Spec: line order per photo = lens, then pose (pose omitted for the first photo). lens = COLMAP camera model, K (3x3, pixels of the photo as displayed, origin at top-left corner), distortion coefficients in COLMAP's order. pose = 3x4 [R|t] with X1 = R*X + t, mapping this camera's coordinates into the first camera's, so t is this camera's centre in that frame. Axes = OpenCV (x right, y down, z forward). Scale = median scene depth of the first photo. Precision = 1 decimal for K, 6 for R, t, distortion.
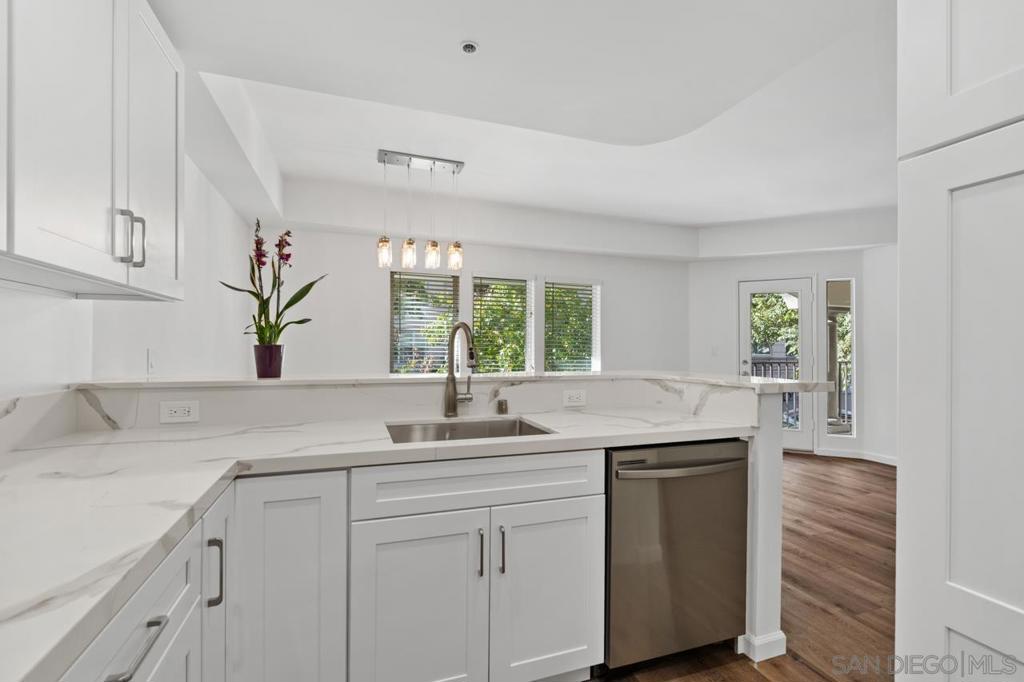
lens RADIAL K [[454.2, 0, 515.1], [0, 454.2, 339.4], [0, 0, 1]] dist [-0.004554, -0.000119]
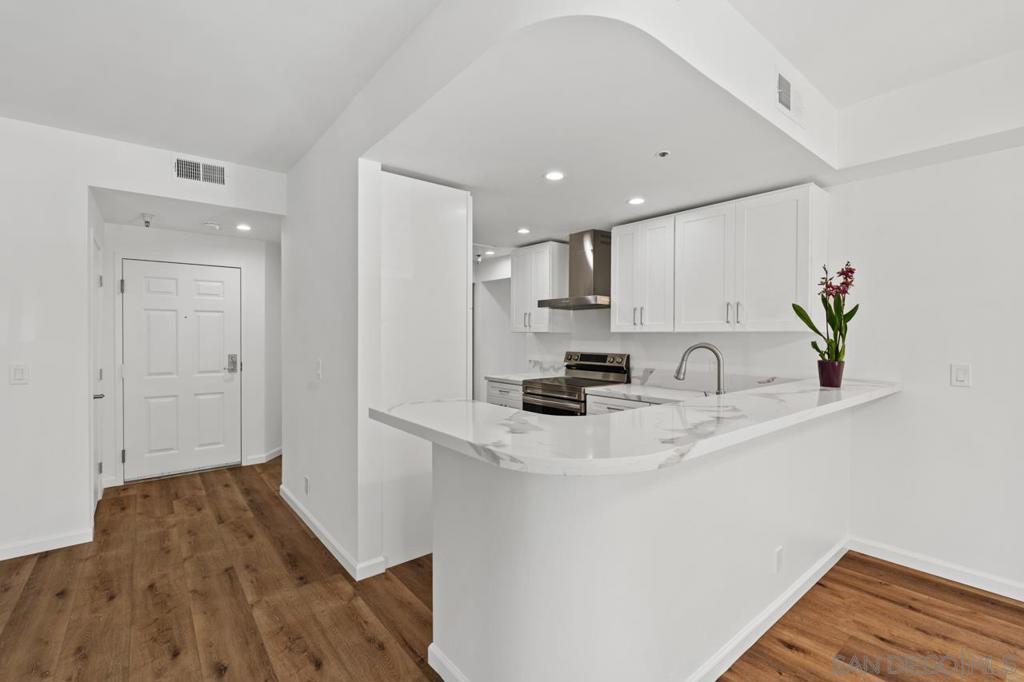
lens RADIAL K [[454.2, 0, 515.1], [0, 454.2, 339.4], [0, 0, 1]] dist [-0.004554, -0.000119]
pose [[-0.942211, -0.003816, -0.334999, 0.464990], [-0.001373, 0.999971, -0.007531, -0.023937], [0.335017, -0.006636, -0.942189, 1.251593]]
